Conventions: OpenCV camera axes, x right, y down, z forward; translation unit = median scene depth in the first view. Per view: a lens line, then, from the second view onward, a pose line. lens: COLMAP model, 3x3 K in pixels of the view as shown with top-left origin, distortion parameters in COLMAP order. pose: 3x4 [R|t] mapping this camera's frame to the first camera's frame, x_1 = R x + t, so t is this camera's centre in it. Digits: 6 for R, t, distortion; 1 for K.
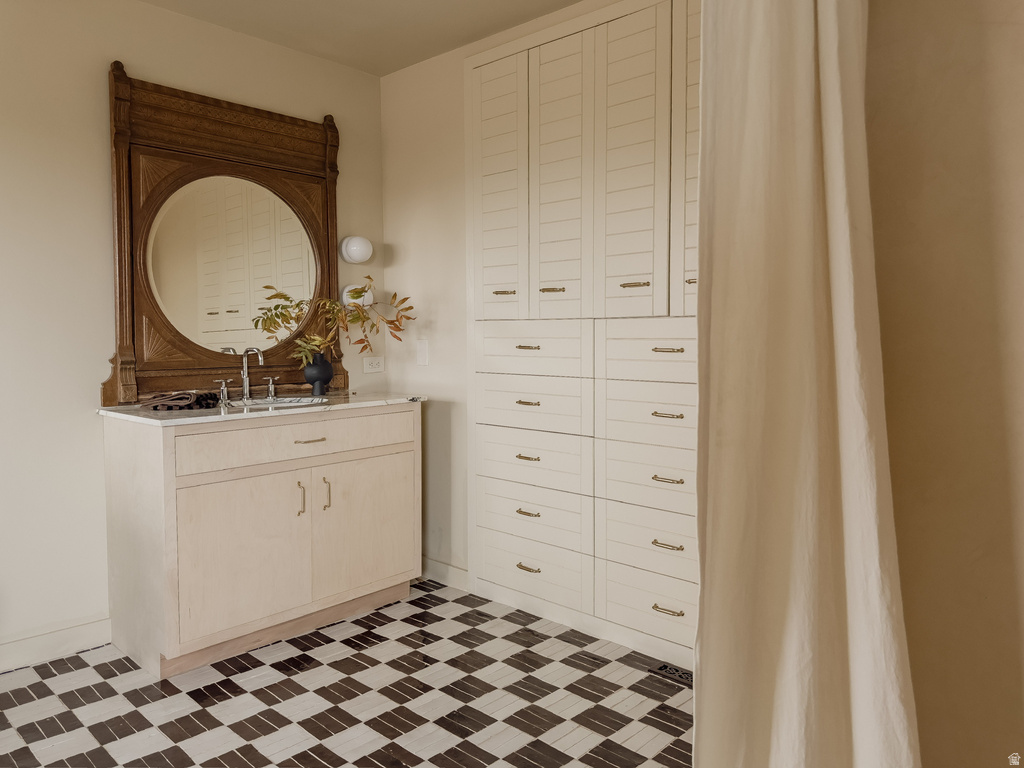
lens RADIAL K [[744.5, 0, 508.8], [0, 744.5, 362.1], [0, 0, 1]] dist [0.121246, -0.114053]
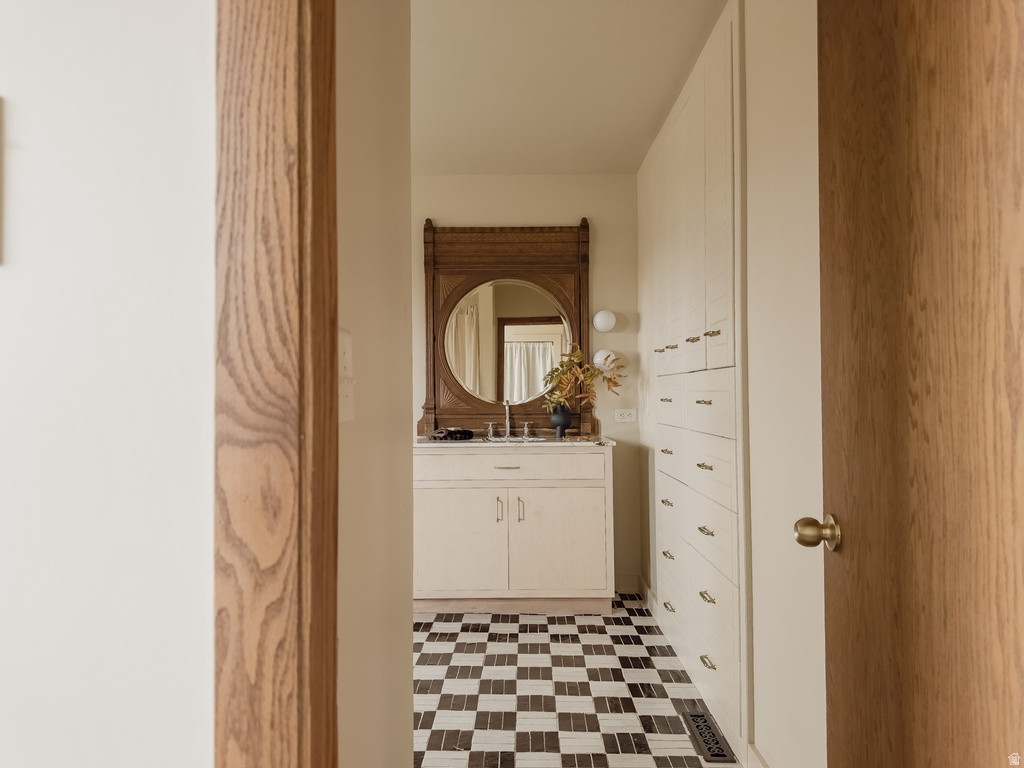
lens RADIAL K [[736.0, 0, 520.1], [0, 736.0, 386.7], [0, 0, 1]] dist [0.246180, -0.446981]
pose [[0.677828, -0.004430, -0.735207, 0.691687], [-0.027572, 0.999125, -0.031441, -0.001285], [0.734703, 0.041582, 0.677113, 0.098797]]
